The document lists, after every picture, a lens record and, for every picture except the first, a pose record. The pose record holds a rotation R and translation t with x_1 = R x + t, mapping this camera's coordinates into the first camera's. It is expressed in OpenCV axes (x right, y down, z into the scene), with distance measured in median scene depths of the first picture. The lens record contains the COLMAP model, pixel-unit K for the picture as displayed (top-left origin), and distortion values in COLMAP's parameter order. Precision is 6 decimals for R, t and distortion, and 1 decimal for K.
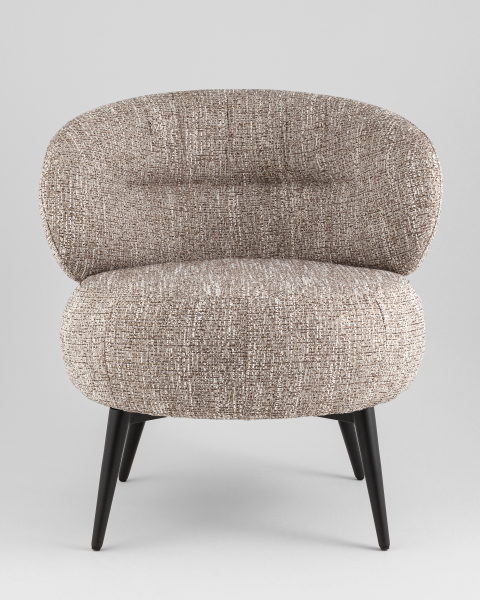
lens RADIAL K [[2012.9, 0, 240.0], [0, 2012.9, 300.0], [0, 0, 1]] dist [-0.257492, -0.972235]
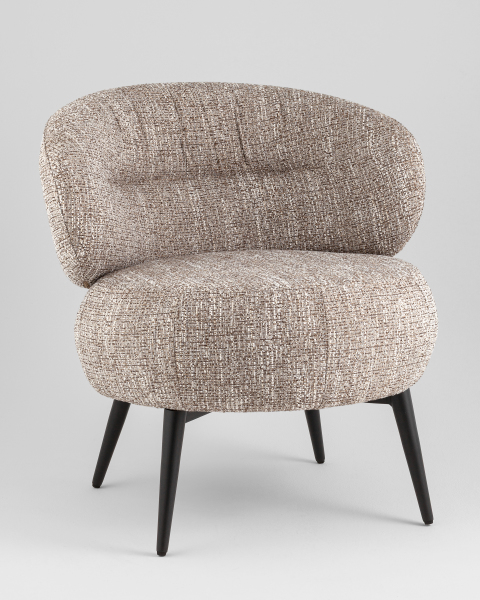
lens RADIAL K [[2012.9, 0, 240.0], [0, 2012.9, 300.0], [0, 0, 1]] dist [-0.257492, -0.972235]
pose [[0.933616, -0.065964, 0.352150, -0.355973], [0.065464, 0.997766, 0.013343, -0.009850], [-0.352243, 0.010596, 0.935849, 0.066383]]
